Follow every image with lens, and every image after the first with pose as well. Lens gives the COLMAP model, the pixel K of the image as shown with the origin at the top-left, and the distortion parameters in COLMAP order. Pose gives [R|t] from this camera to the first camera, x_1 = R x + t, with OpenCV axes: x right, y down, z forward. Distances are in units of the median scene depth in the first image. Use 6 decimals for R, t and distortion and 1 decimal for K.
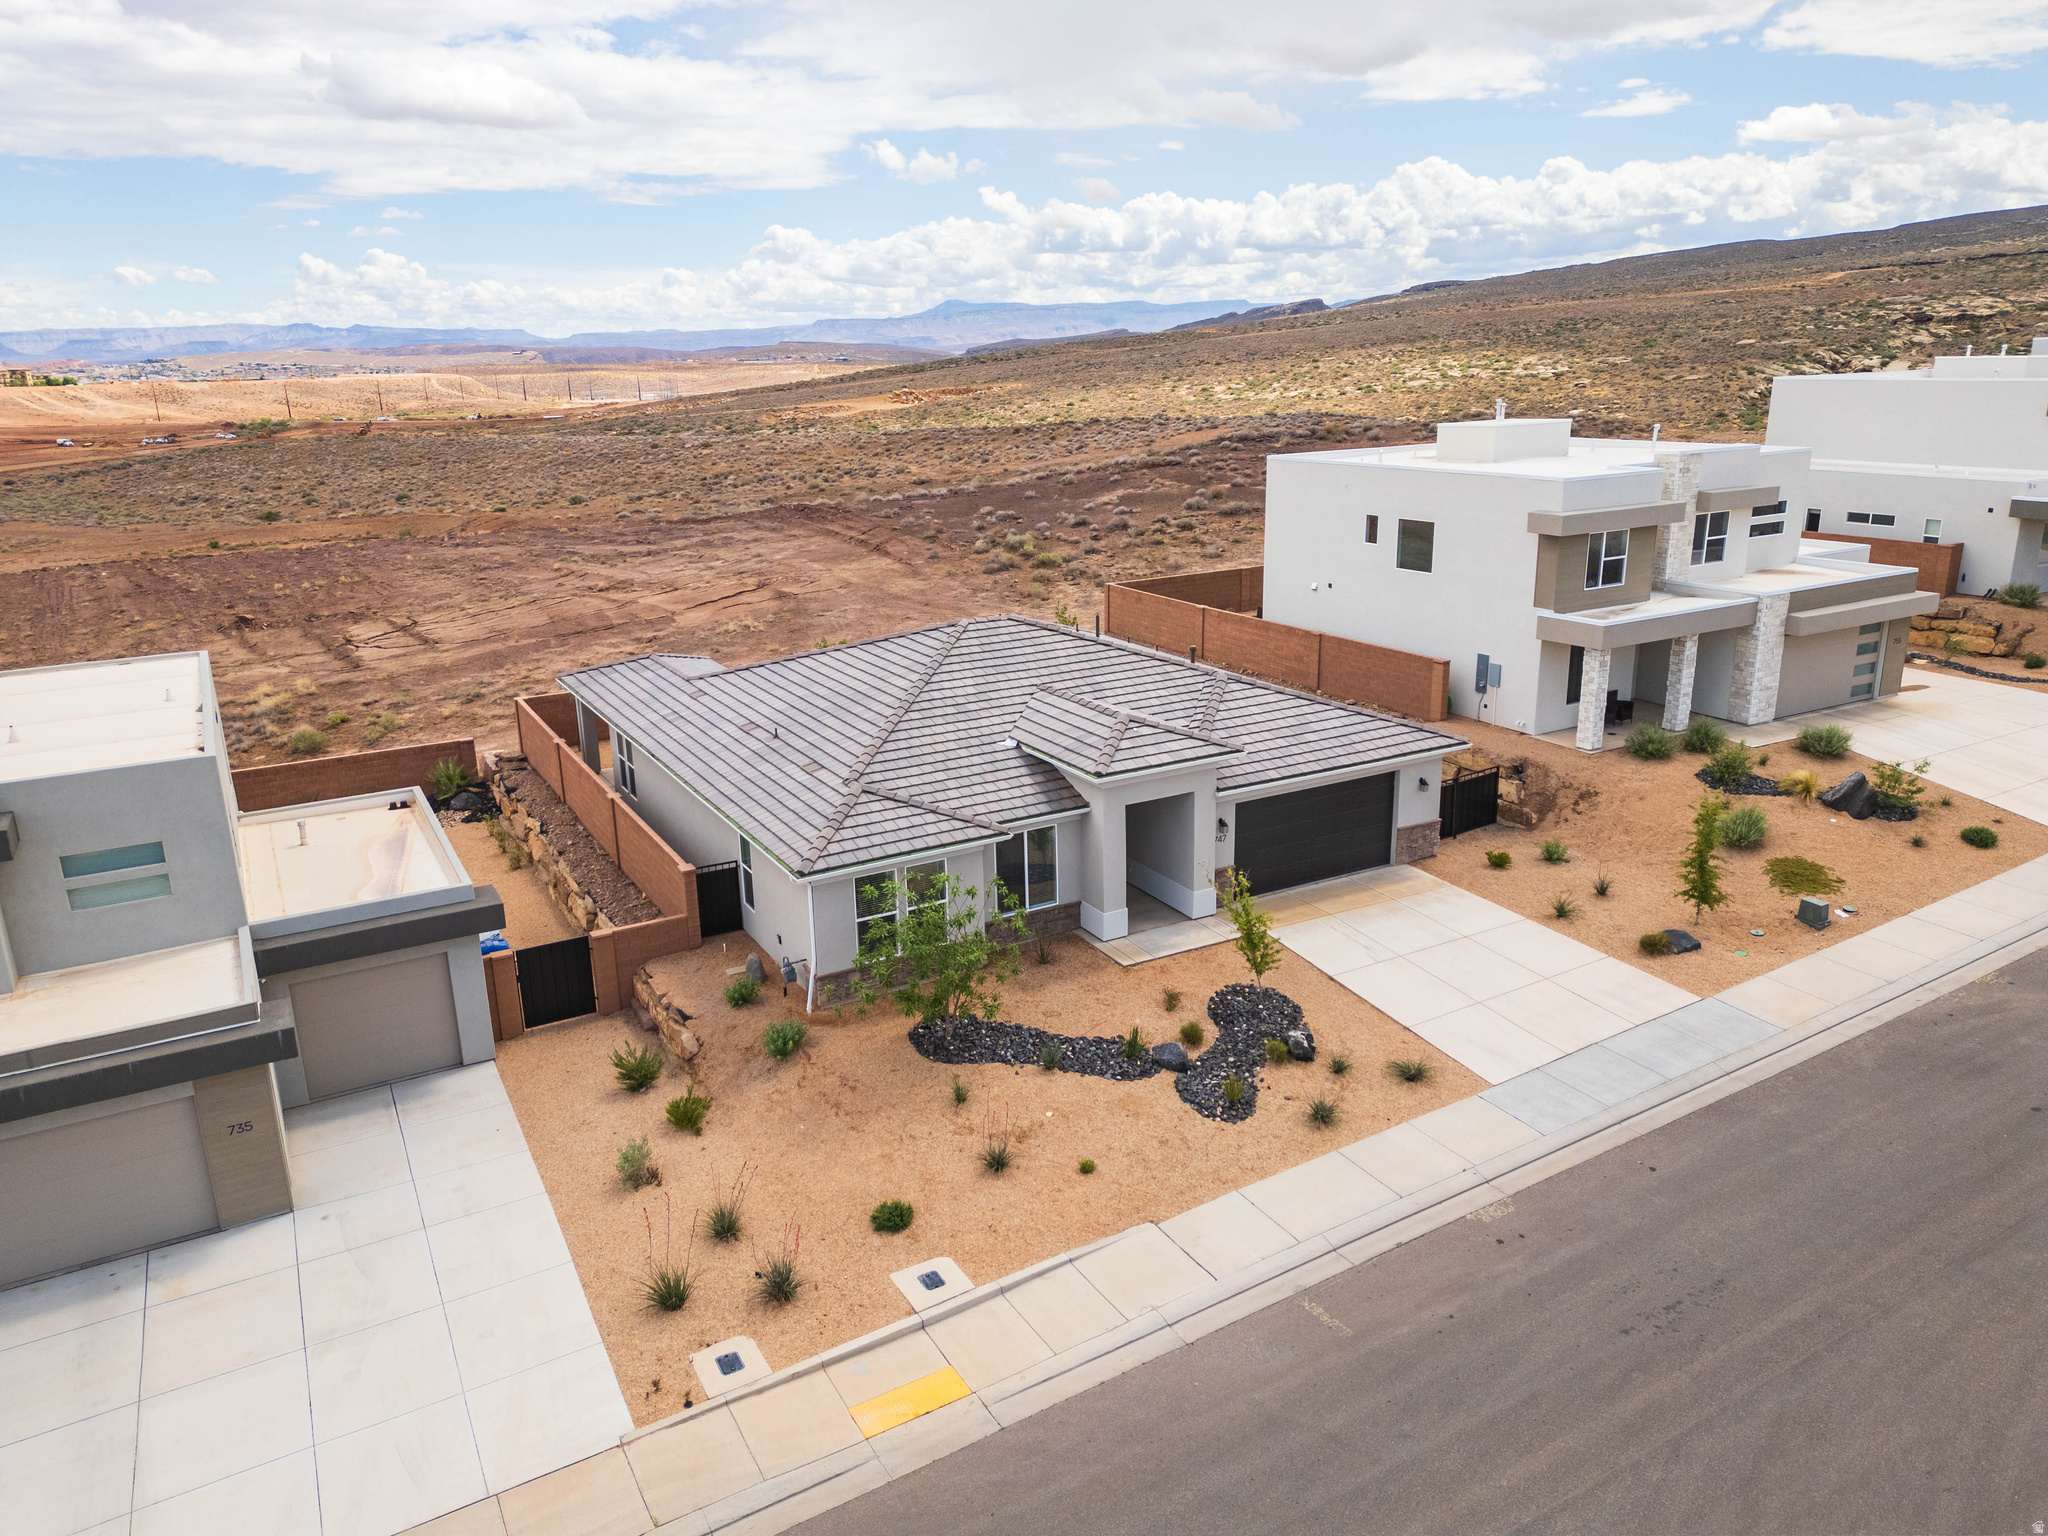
lens RADIAL K [[1434.3, 0, 1024.0], [0, 1434.3, 768.0], [0, 0, 1]] dist [0.077222, -0.072800]
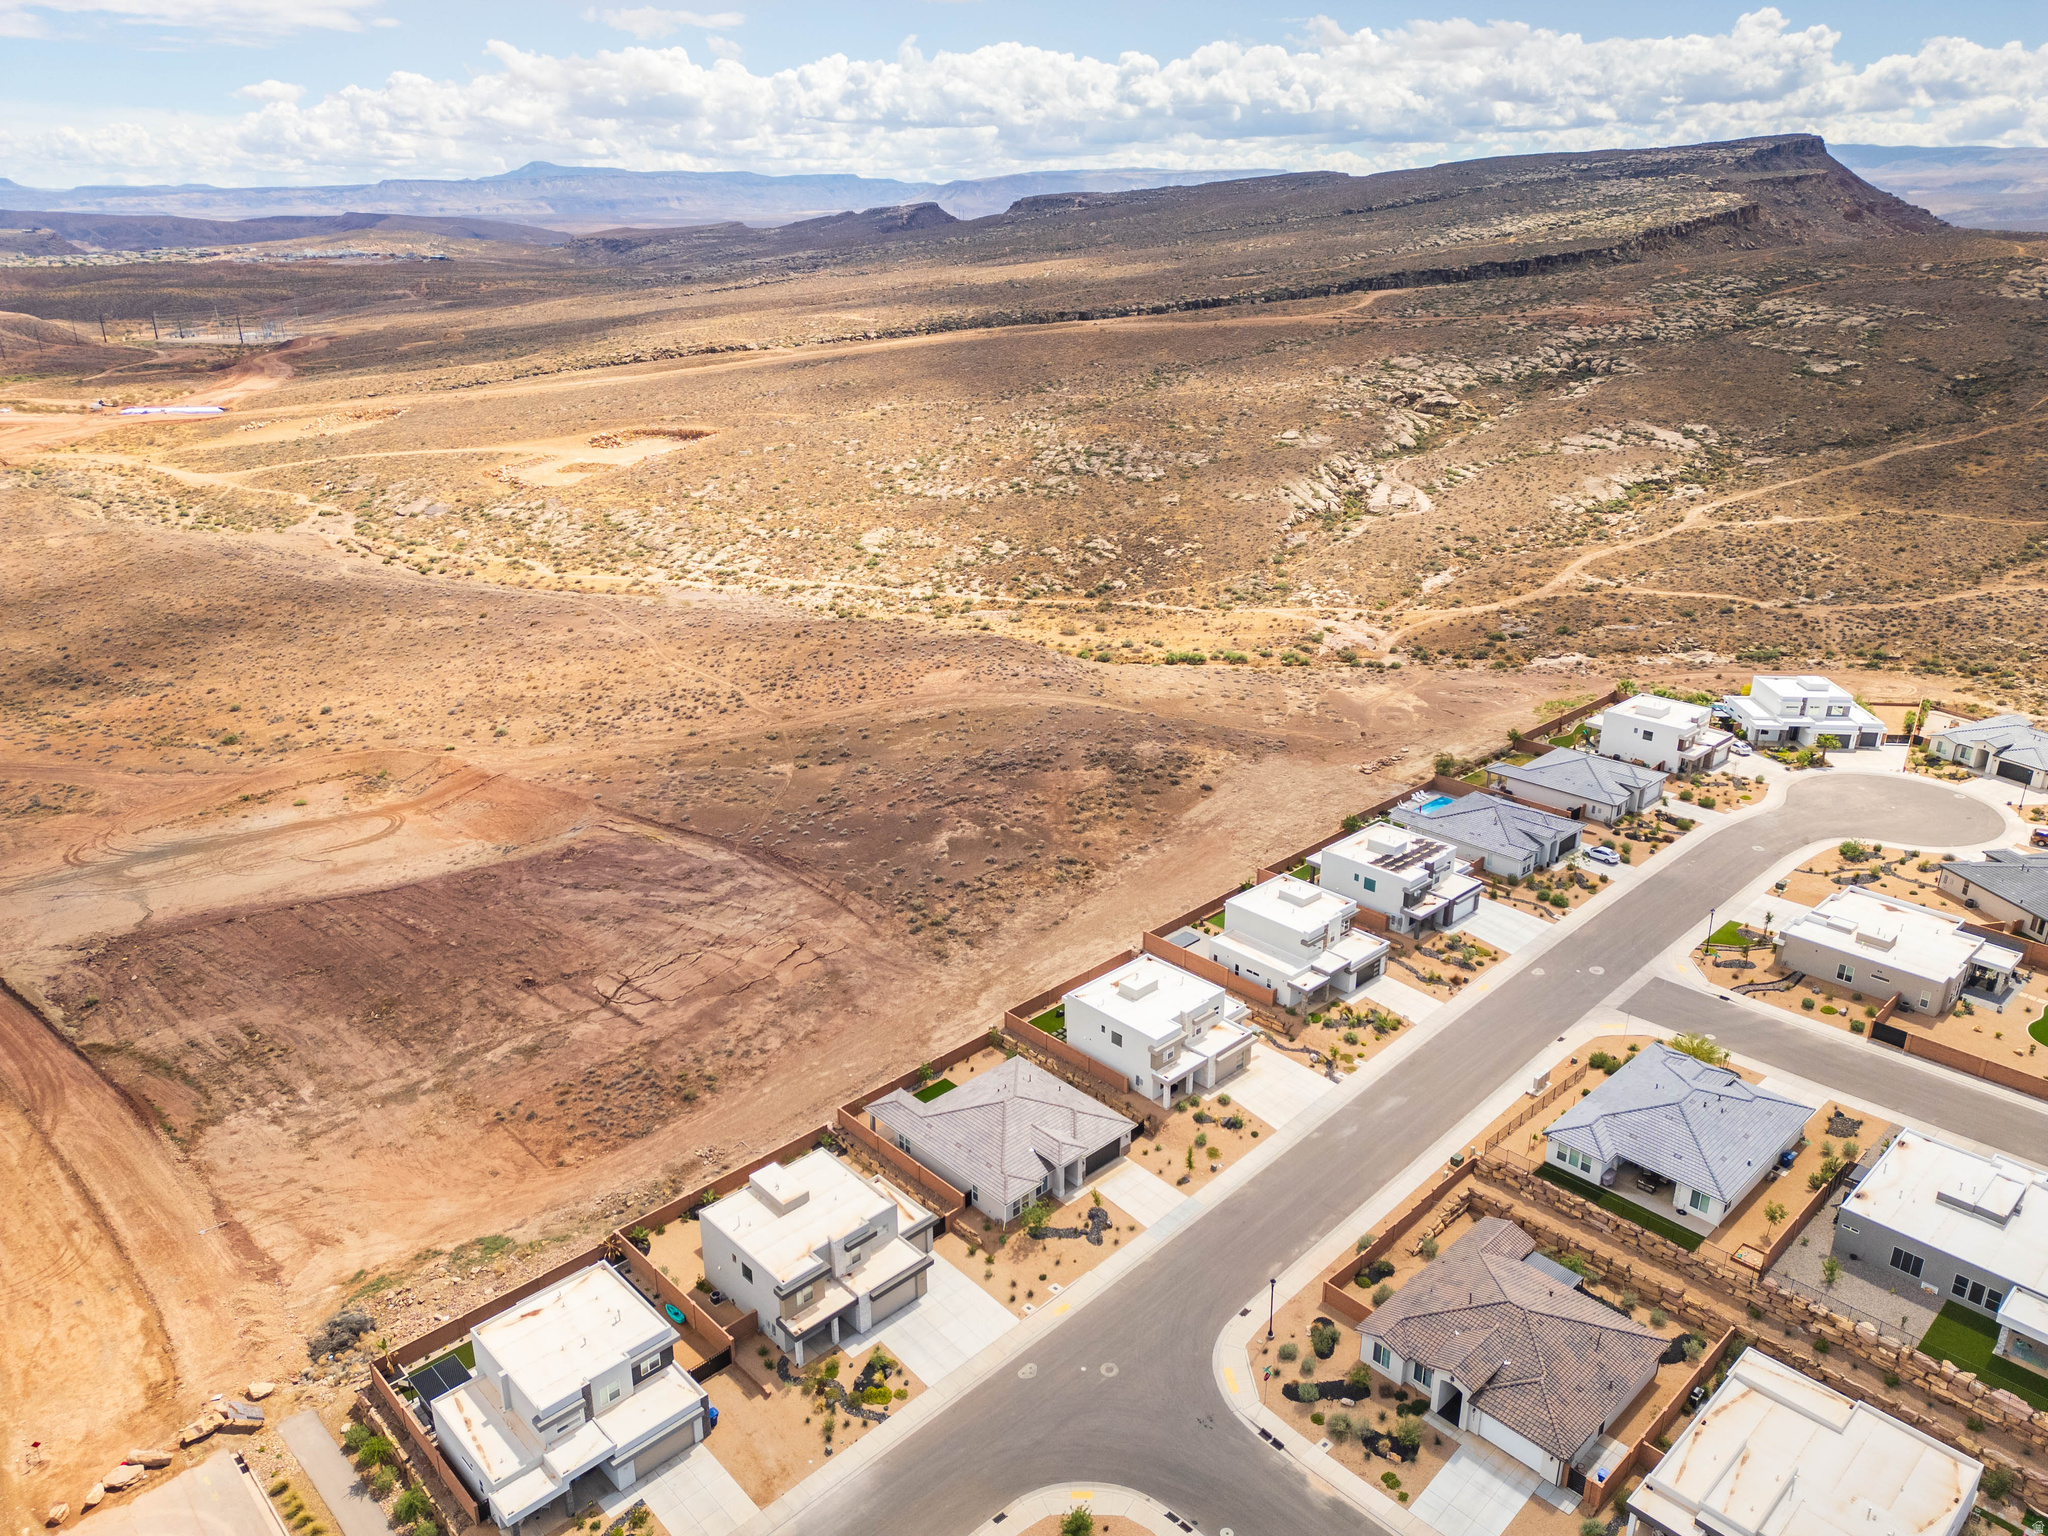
lens RADIAL K [[1434.3, 0, 1024.0], [0, 1434.3, 768.0], [0, 0, 1]] dist [0.077222, -0.072800]
pose [[0.968055, -0.070090, 0.240744, -0.975308], [0.050292, 0.994901, 0.087424, -1.508326], [-0.245644, -0.072524, 0.966643, -2.978028]]
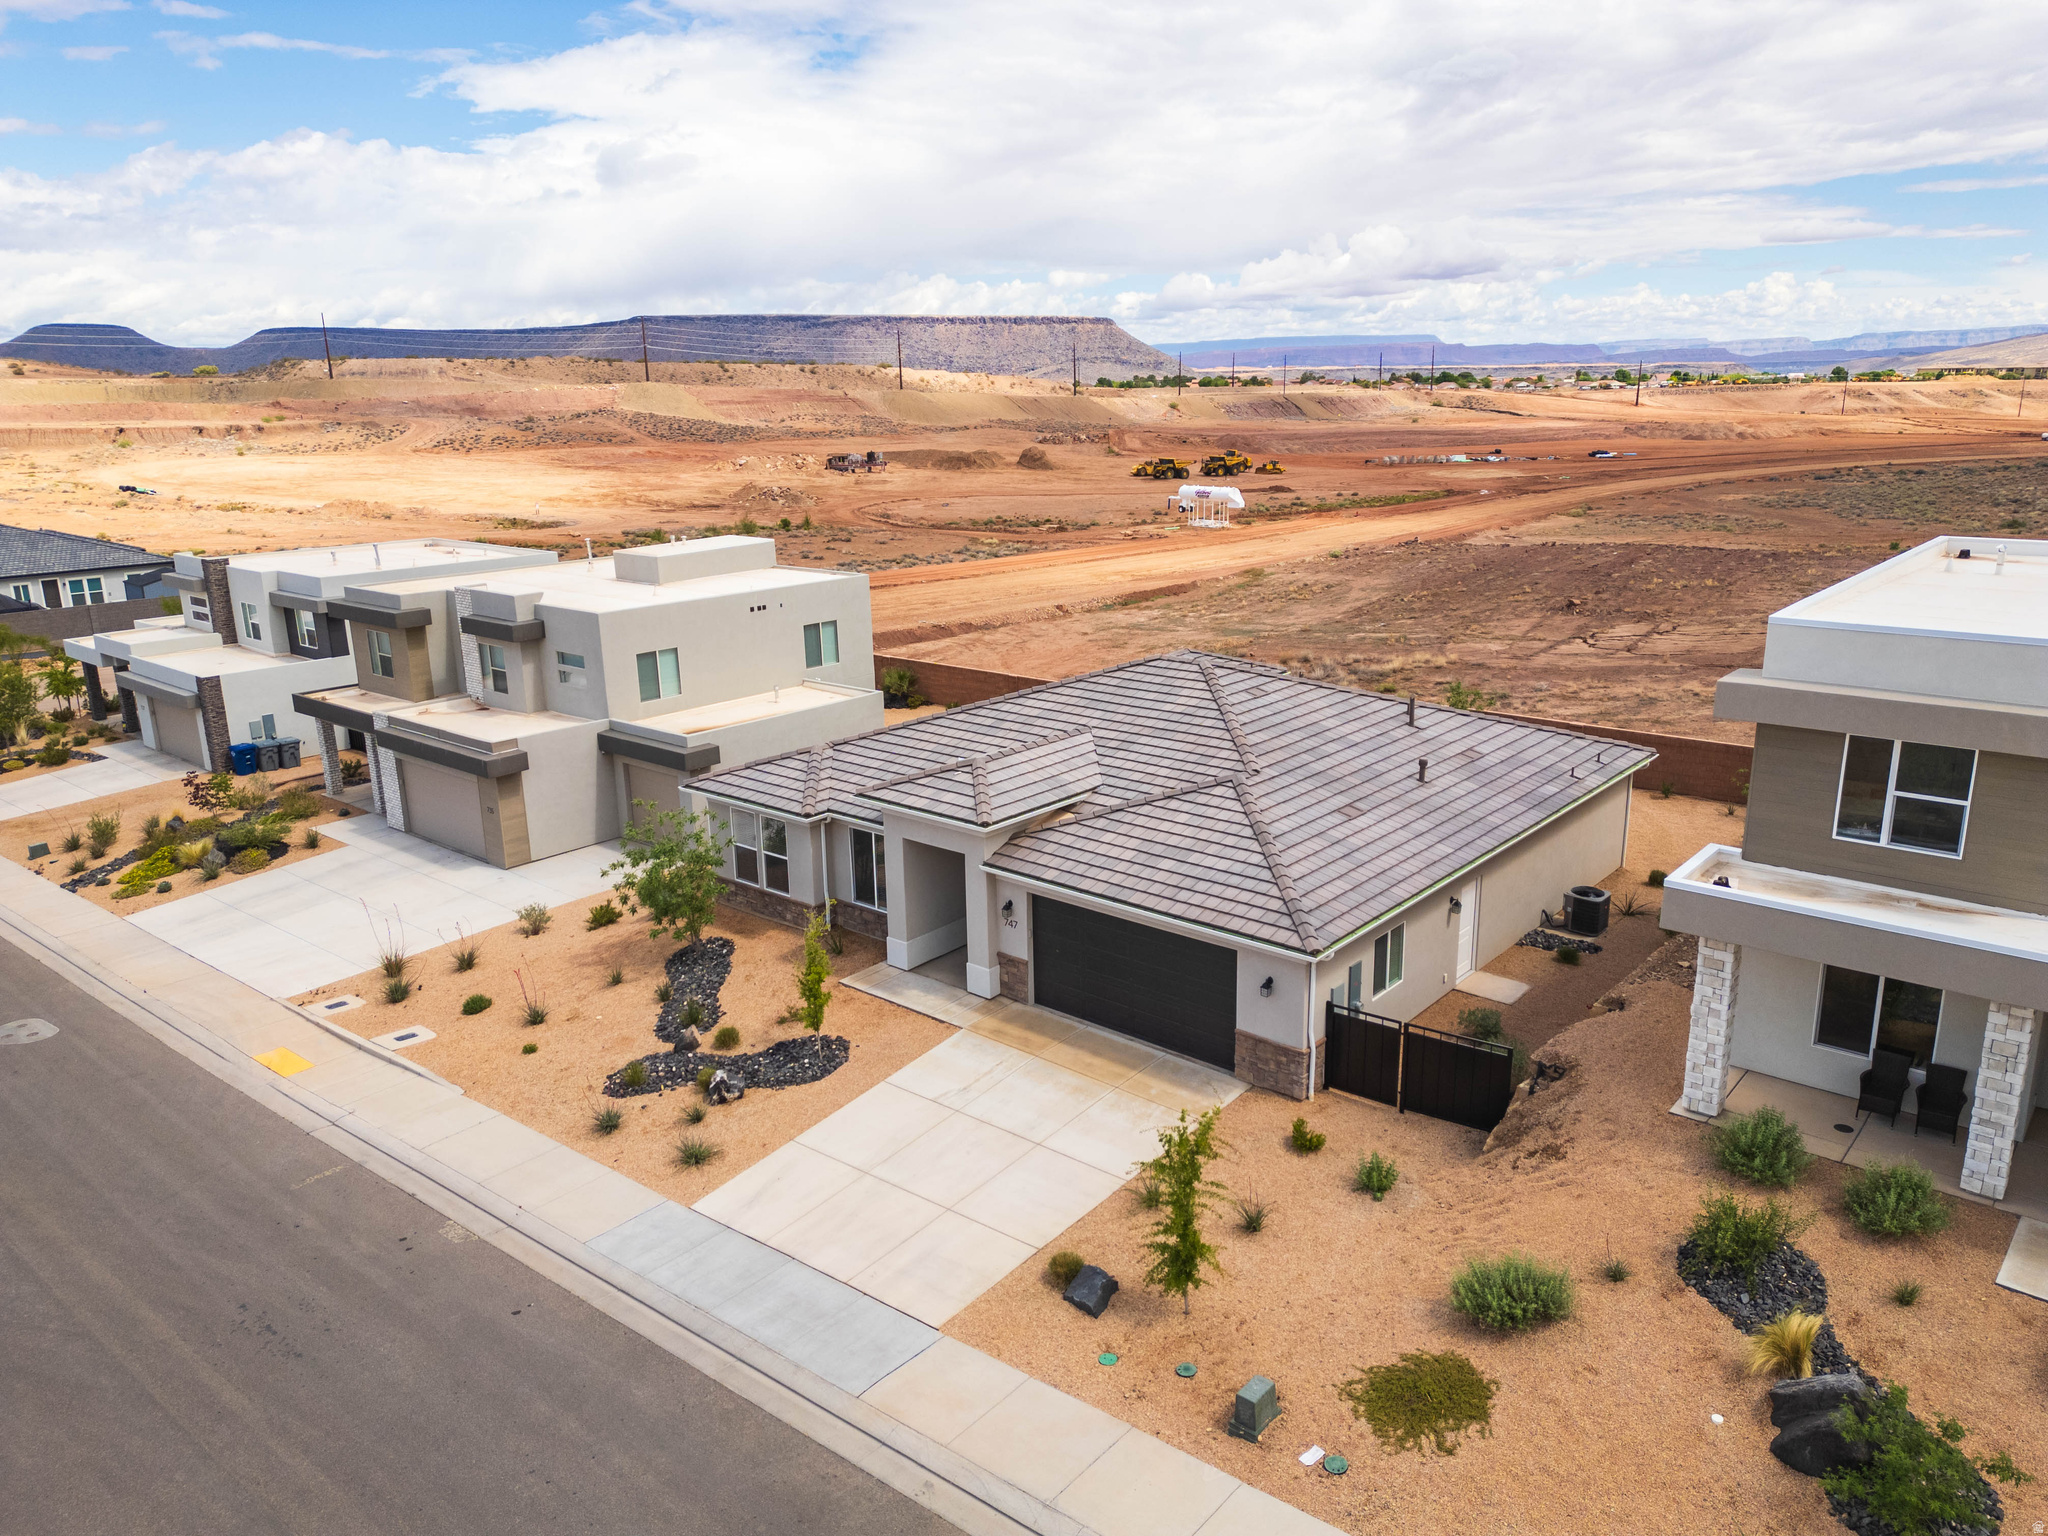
lens RADIAL K [[1434.3, 0, 1024.0], [0, 1434.3, 768.0], [0, 0, 1]] dist [0.077222, -0.072800]
pose [[0.341868, 0.257602, -0.903752, 0.952511], [-0.252514, 0.951508, 0.175694, -0.208381], [0.905187, 0.168145, 0.390338, 0.666664]]
